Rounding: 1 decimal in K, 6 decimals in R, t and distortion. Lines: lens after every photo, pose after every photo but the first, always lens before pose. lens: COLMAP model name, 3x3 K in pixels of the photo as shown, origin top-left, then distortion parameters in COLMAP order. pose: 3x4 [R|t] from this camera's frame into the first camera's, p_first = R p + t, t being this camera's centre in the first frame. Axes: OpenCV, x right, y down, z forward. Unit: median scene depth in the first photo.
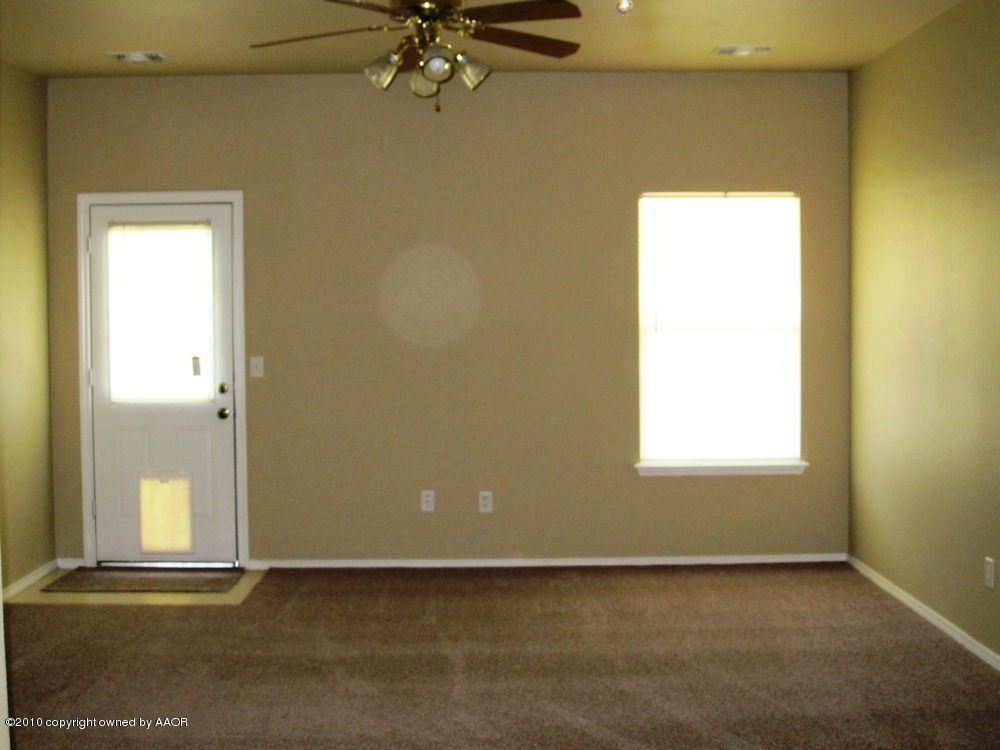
lens RADIAL K [[1323.1, 0, 500.0], [0, 1323.1, 375.0], [0, 0, 1]] dist [-0.151383, 0.034509]
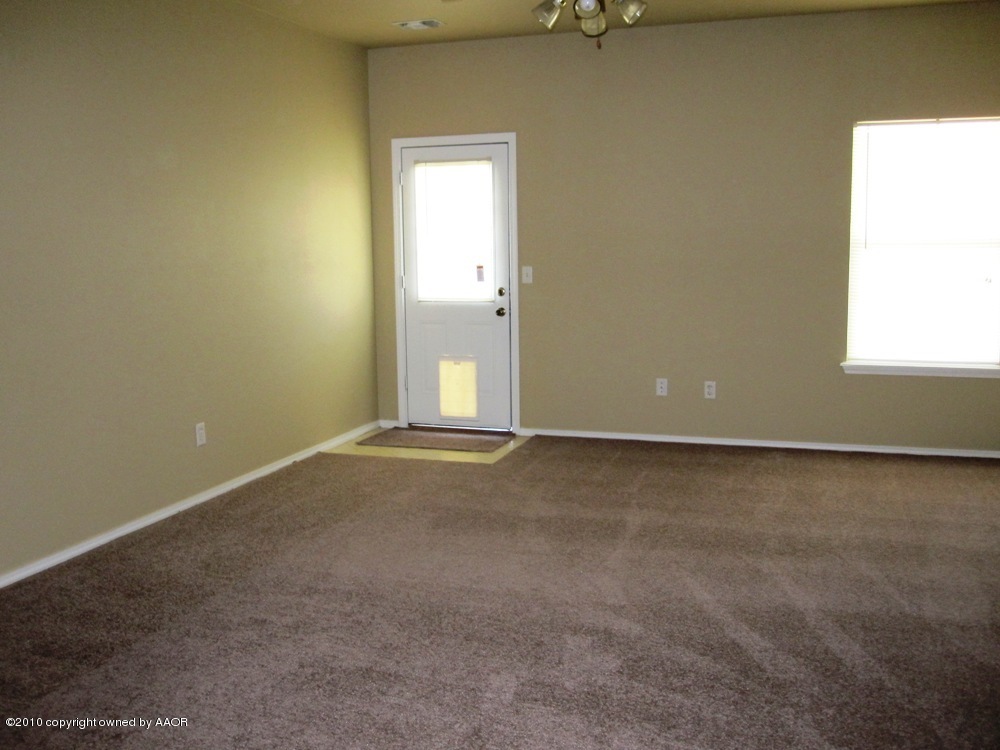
lens RADIAL K [[973.9, 0, 500.0], [0, 973.9, 375.0], [0, 0, 1]] dist [-0.078720, 0.035661]
pose [[0.942446, 0.040384, -0.331912, 0.102478], [-0.007955, 0.995107, 0.098487, -0.002265], [0.334265, -0.090178, 0.938155, 0.115371]]
